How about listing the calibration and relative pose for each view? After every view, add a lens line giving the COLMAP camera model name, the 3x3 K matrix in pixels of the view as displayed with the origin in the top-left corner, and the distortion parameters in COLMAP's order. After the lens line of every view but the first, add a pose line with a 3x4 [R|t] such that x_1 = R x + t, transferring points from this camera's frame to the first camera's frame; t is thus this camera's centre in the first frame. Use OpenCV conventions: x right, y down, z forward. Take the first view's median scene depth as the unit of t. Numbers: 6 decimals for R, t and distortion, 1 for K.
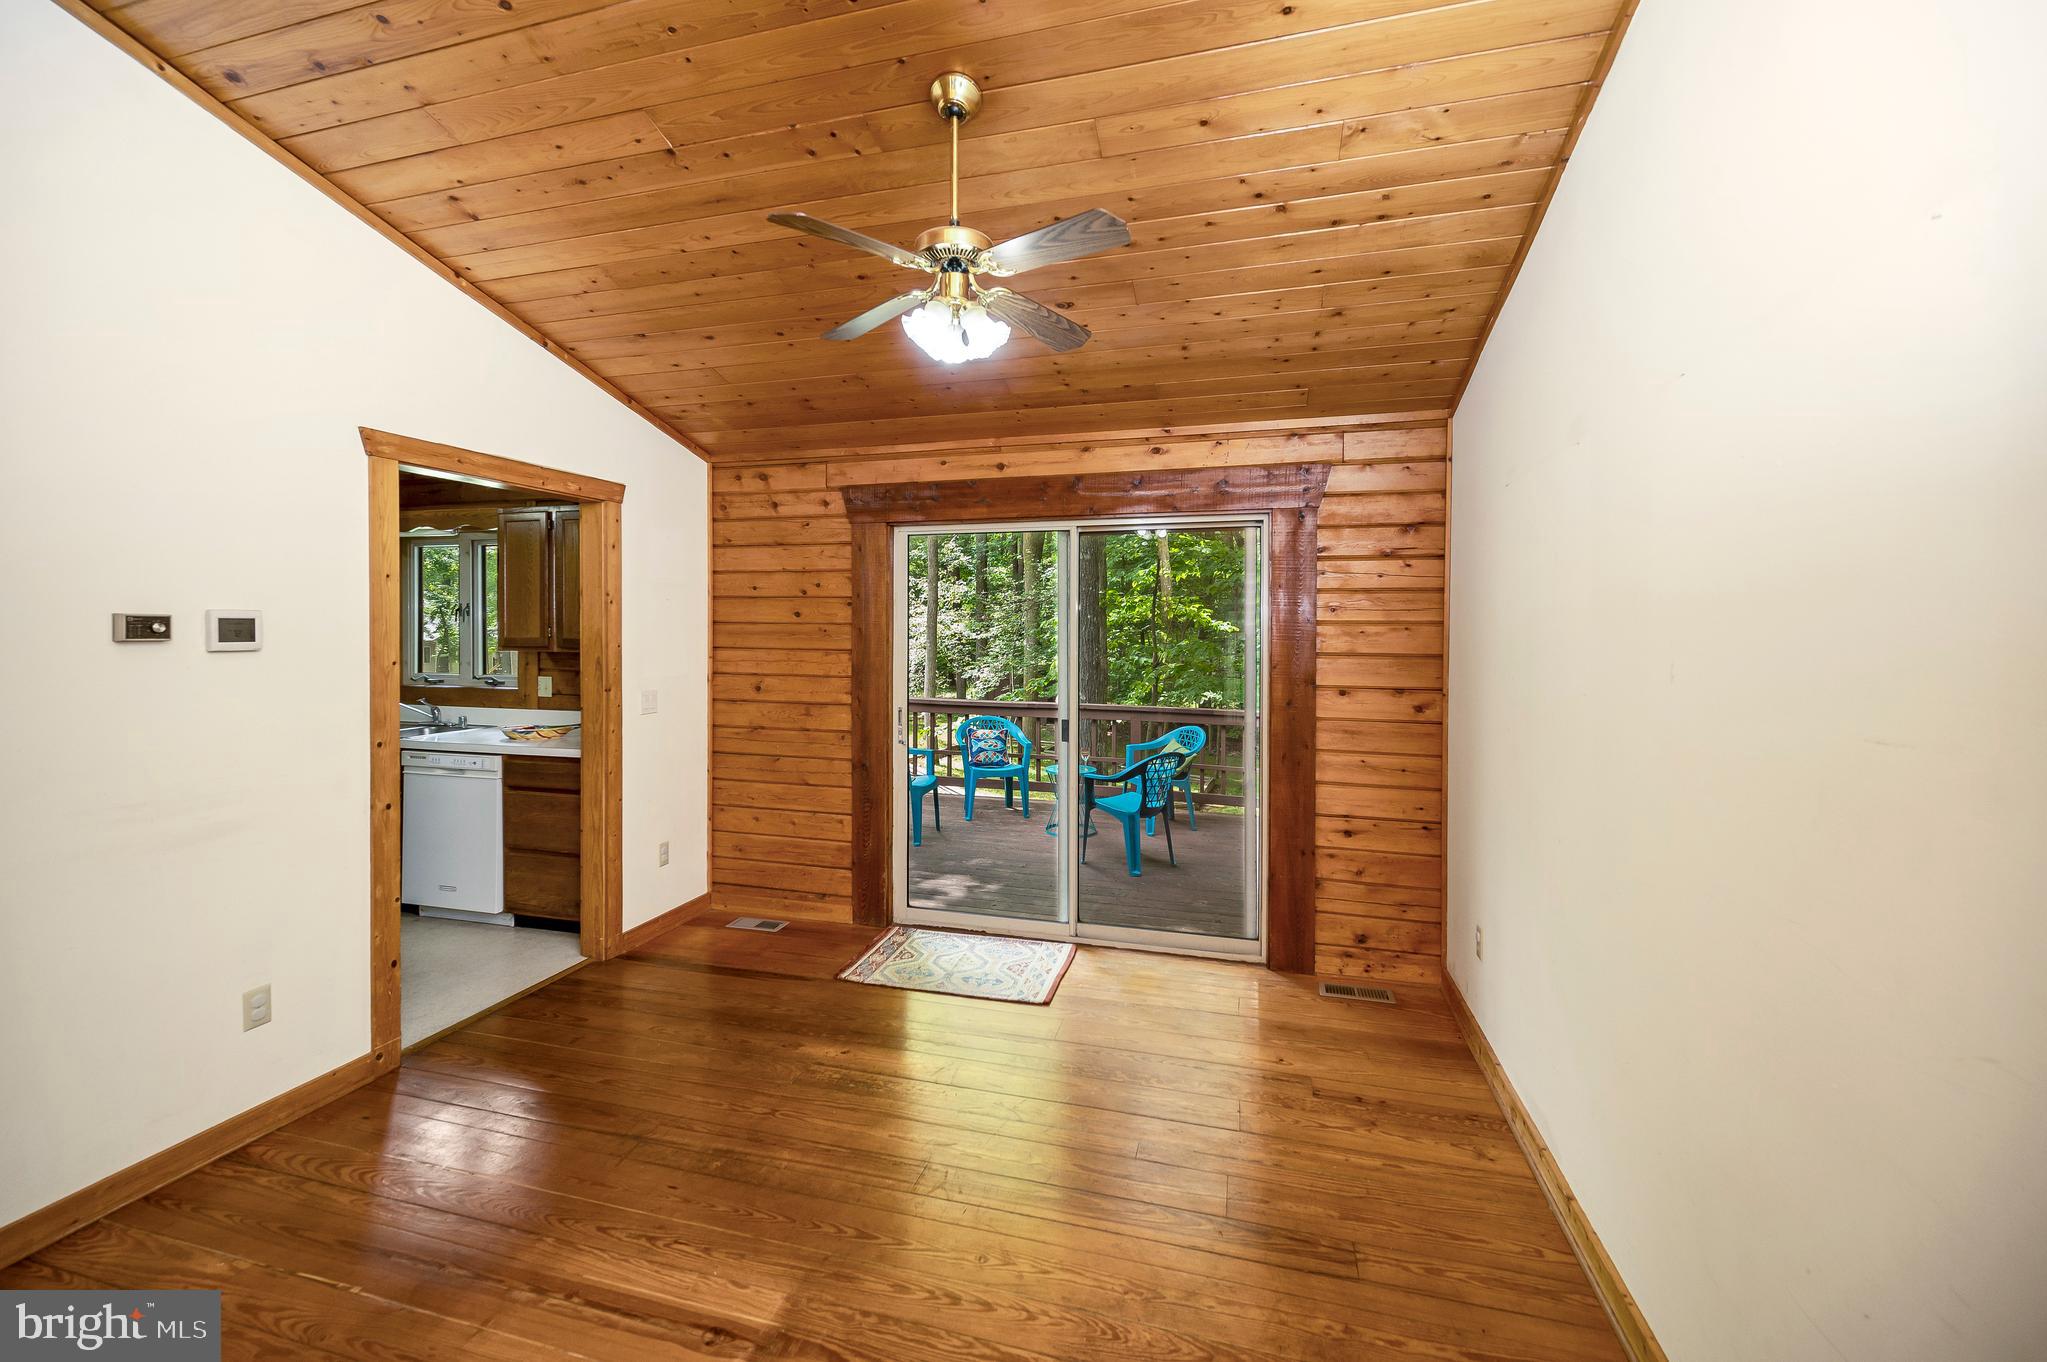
lens RADIAL K [[823.6, 0, 1002.7], [0, 823.6, 626.5], [0, 0, 1]] dist [-0.001909, -0.000315]
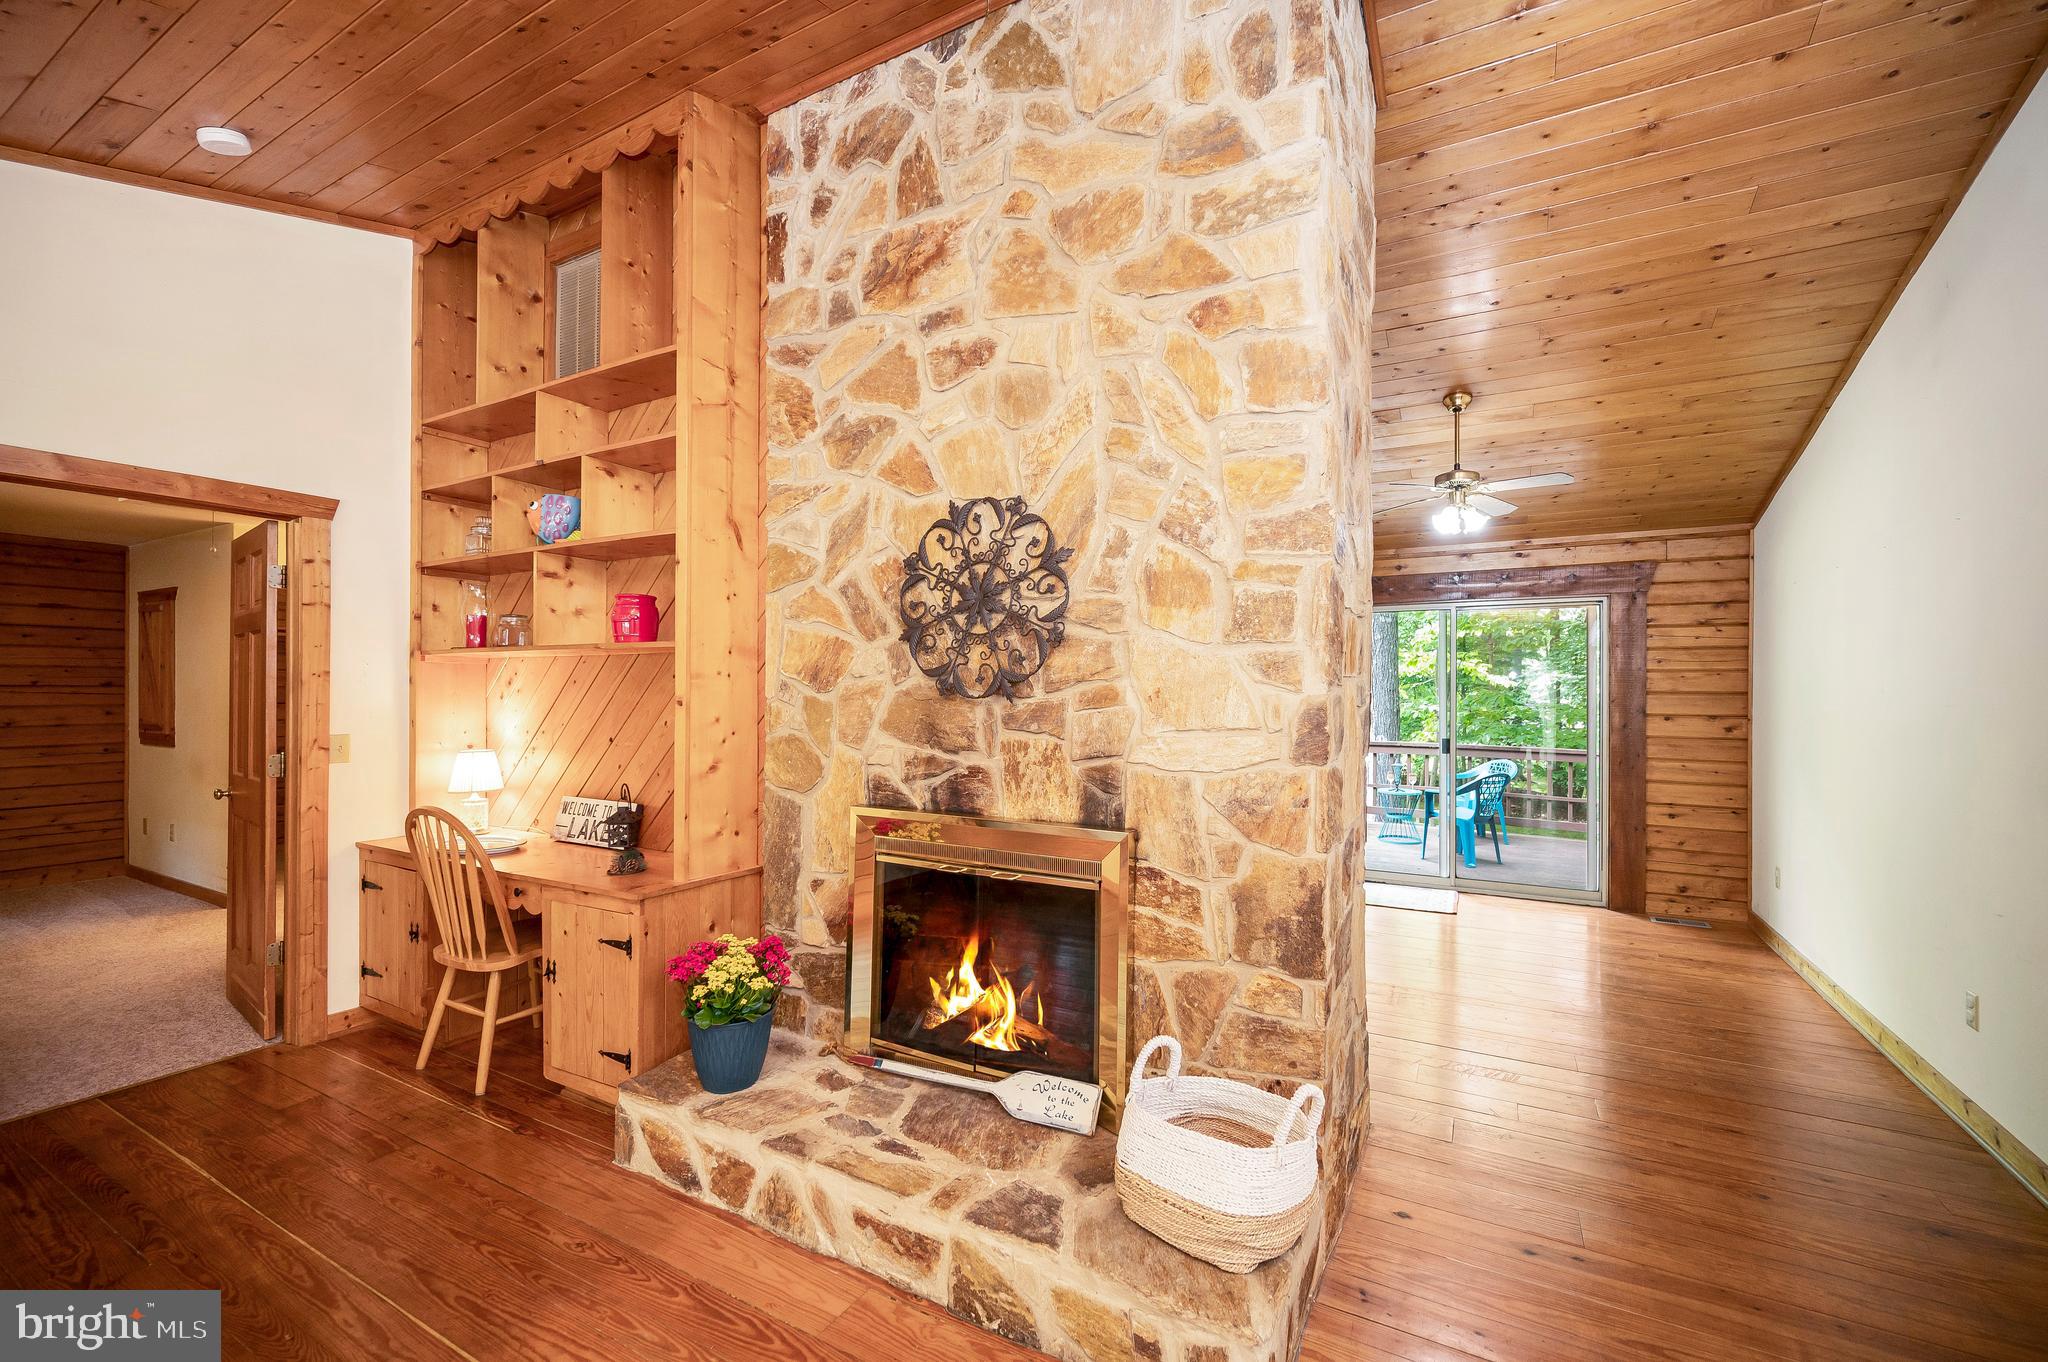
lens RADIAL K [[824.0, 0, 1025.0], [0, 824.0, 685.9], [0, 0, 1]] dist [-0.001909, -0.000315]
pose [[0.976010, -0.007304, -0.217604, -0.378257], [0.007101, 0.999973, -0.001713, 0.017565], [0.217611, 0.000127, 0.976036, -0.666828]]
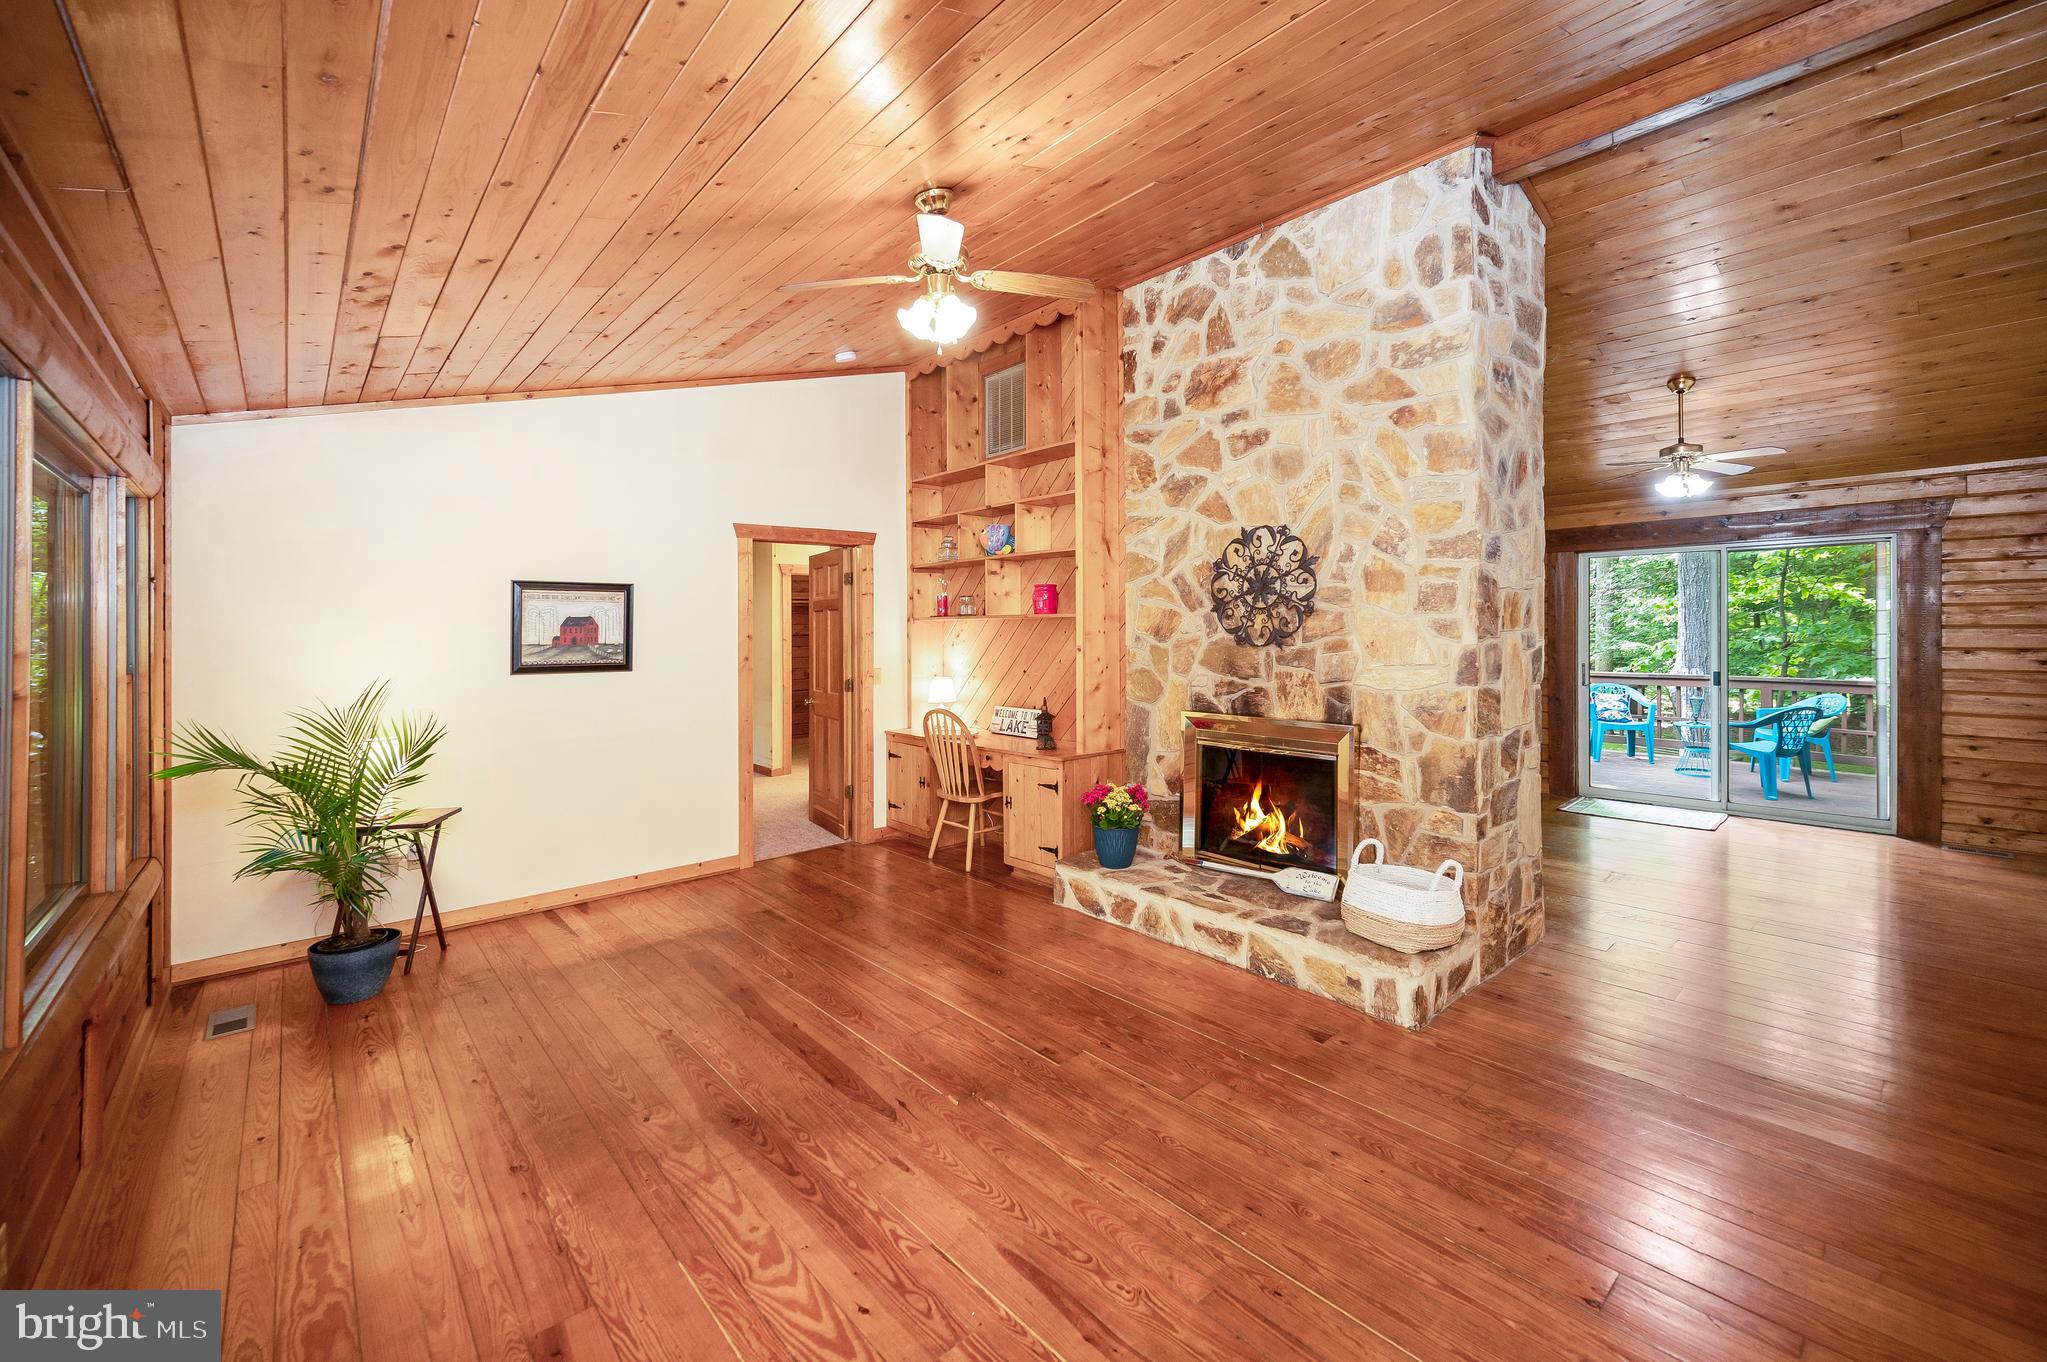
lens RADIAL K [[823.6, 0, 1020.0], [0, 823.6, 648.7], [0, 0, 1]] dist [-0.001909, -0.000315]
pose [[0.847534, -0.006881, -0.530697, -0.243710], [0.026082, 0.999248, 0.028696, -0.011245], [0.530100, -0.038162, 0.847076, -1.145551]]
